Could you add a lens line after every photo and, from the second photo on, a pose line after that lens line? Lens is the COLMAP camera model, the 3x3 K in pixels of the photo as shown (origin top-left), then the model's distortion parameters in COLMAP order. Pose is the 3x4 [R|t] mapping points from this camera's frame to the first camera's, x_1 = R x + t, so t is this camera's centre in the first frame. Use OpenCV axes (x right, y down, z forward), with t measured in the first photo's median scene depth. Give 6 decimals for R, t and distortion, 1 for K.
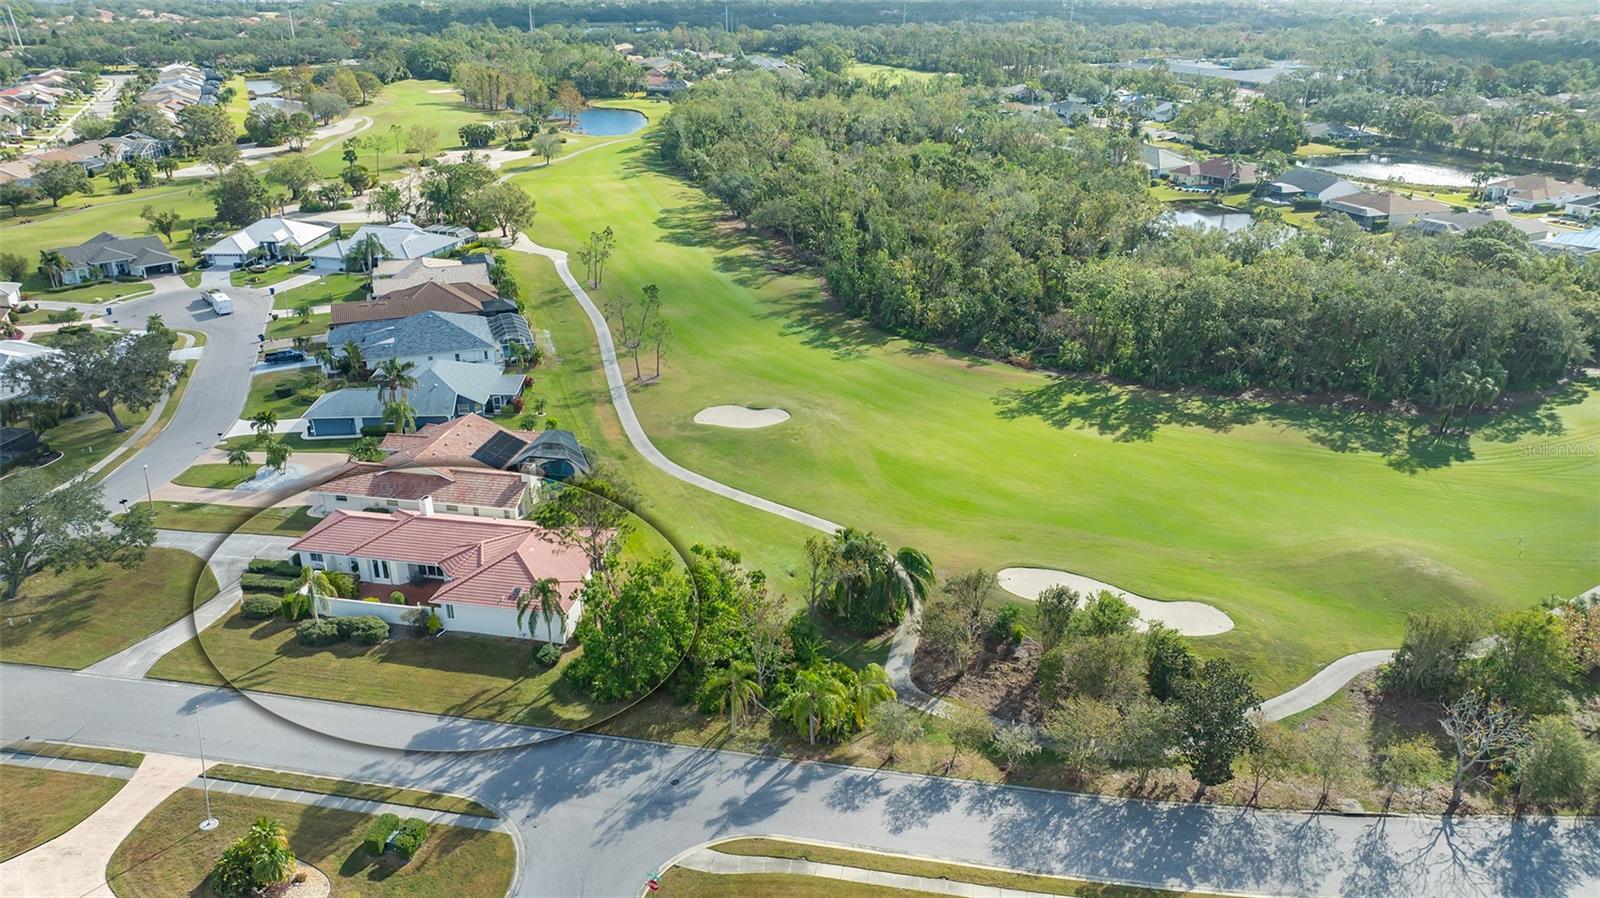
lens RADIAL K [[1131.0, 0, 800.0], [0, 1131.0, 449.0], [0, 0, 1]] dist [-0.011423, 0.001753]
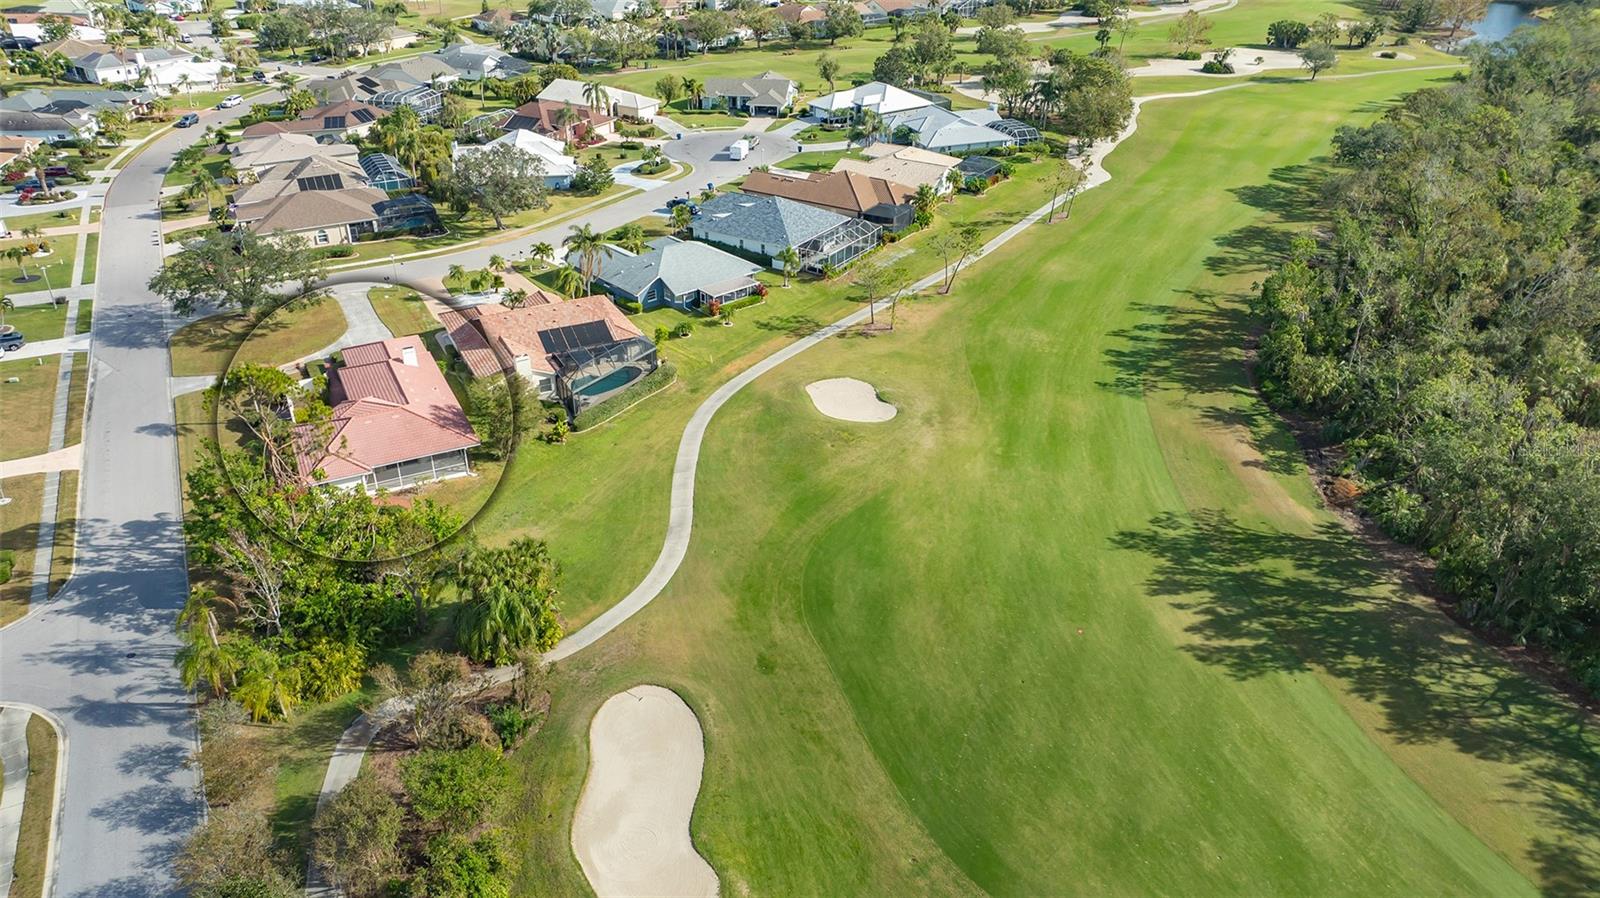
lens RADIAL K [[1131.0, 0, 800.0], [0, 1131.0, 449.0], [0, 0, 1]] dist [-0.011423, 0.001753]
pose [[0.613576, 0.385382, -0.689206, 0.708426], [-0.311259, 0.920186, 0.237436, -0.249994], [0.725701, 0.068837, 0.684558, 0.555811]]
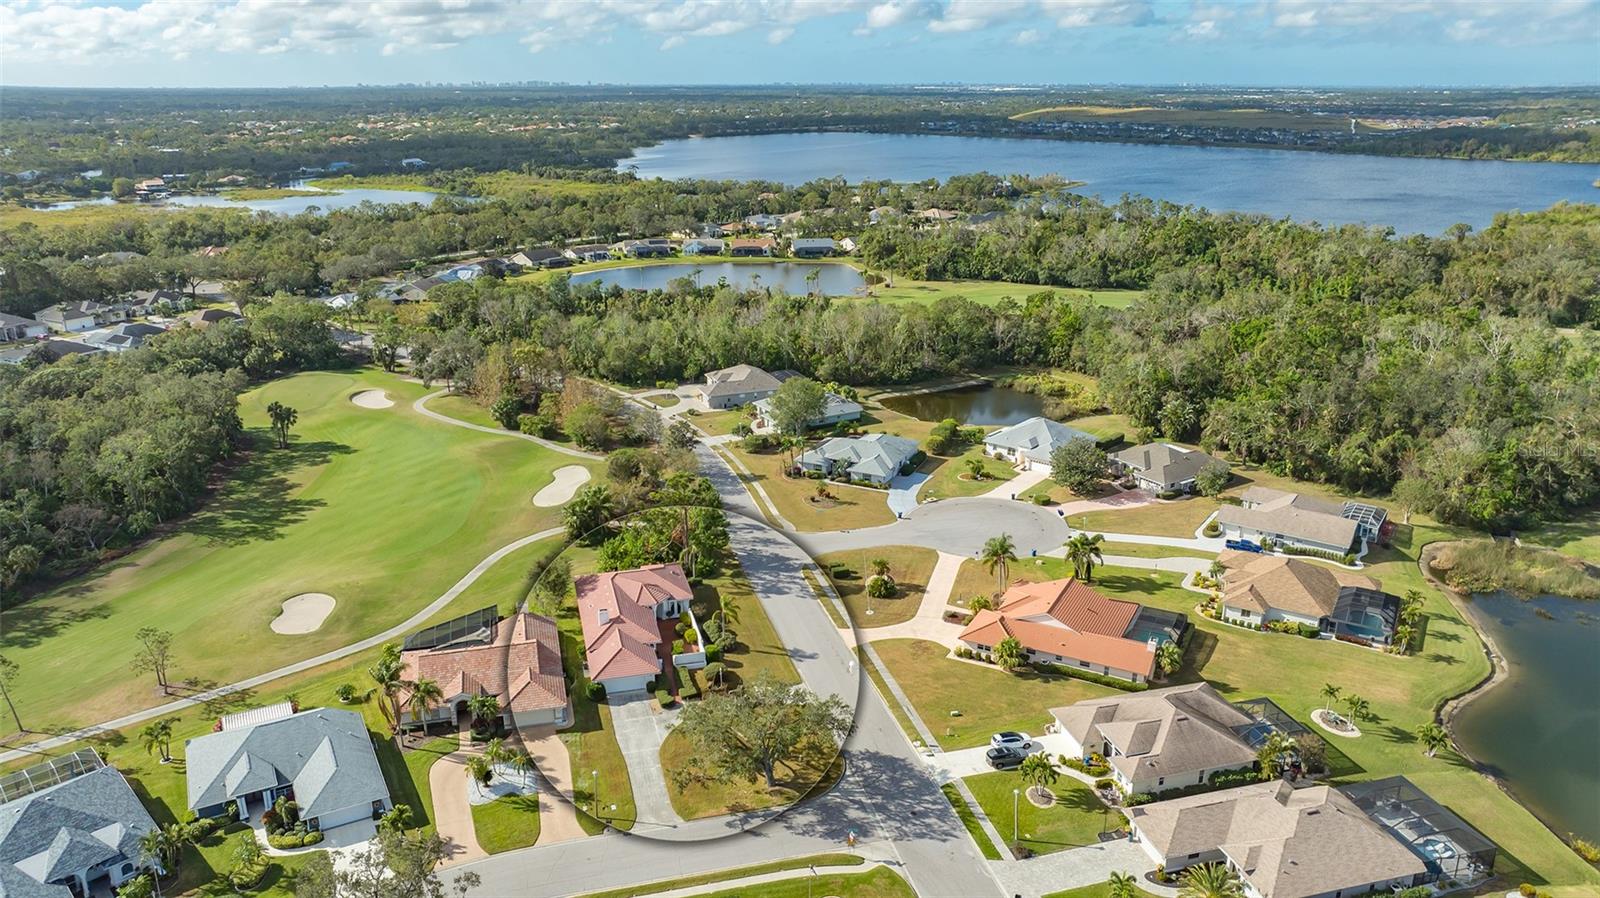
lens RADIAL K [[1131.0, 0, 800.0], [0, 1131.0, 449.0], [0, 0, 1]] dist [-0.011423, 0.001753]
pose [[-0.427840, -0.274824, 0.861060, -1.603641], [0.354287, 0.825428, 0.439488, -0.653602], [-0.831525, 0.493093, -0.255784, 1.090569]]
